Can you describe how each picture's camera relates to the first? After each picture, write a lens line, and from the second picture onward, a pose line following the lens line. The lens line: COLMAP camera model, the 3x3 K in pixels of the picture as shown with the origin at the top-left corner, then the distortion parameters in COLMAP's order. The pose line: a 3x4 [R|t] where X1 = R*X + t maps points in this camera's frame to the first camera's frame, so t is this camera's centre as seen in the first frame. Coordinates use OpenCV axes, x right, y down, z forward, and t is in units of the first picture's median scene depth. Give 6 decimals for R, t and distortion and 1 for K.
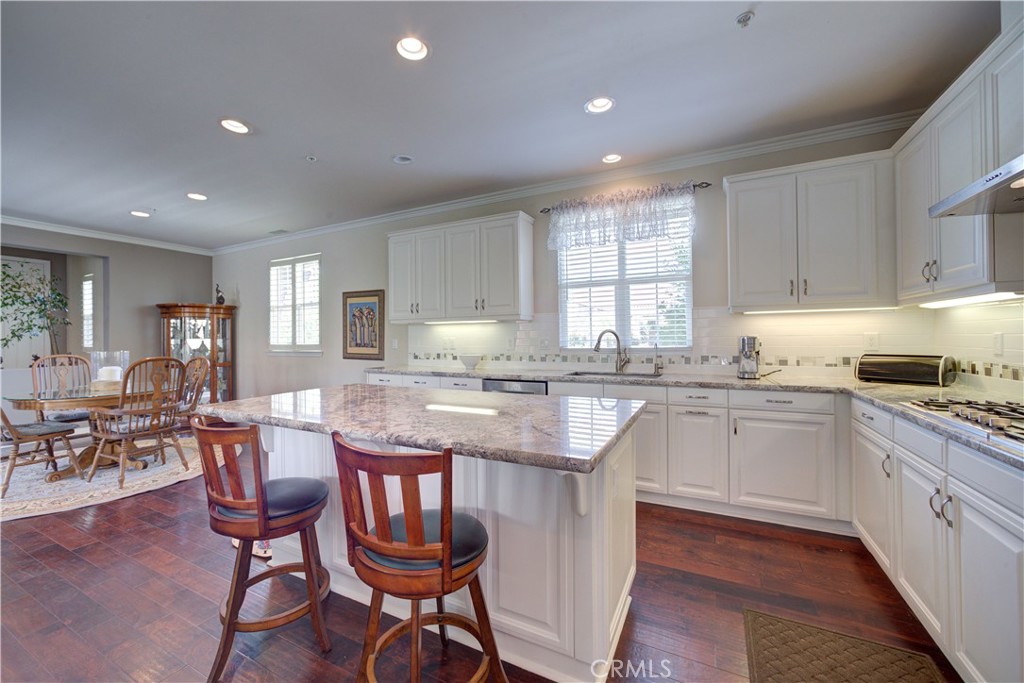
lens RADIAL K [[402.6, 0, 507.9], [0, 402.6, 339.1], [0, 0, 1]] dist [-0.010214, 0.000181]
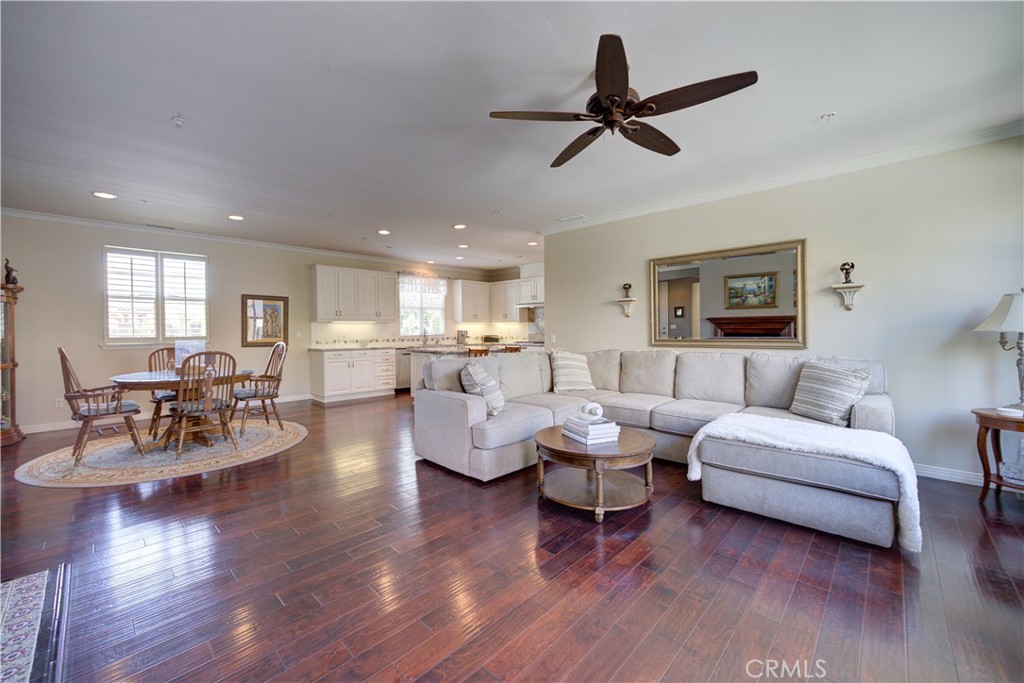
lens RADIAL K [[402.6, 0, 511.8], [0, 402.6, 336.3], [0, 0, 1]] dist [-0.010214, 0.000181]
pose [[0.281007, -0.011408, 0.959638, -1.751781], [0.001365, 0.999933, 0.011487, 0.002330], [-0.959705, -0.001918, 0.281003, -0.200198]]
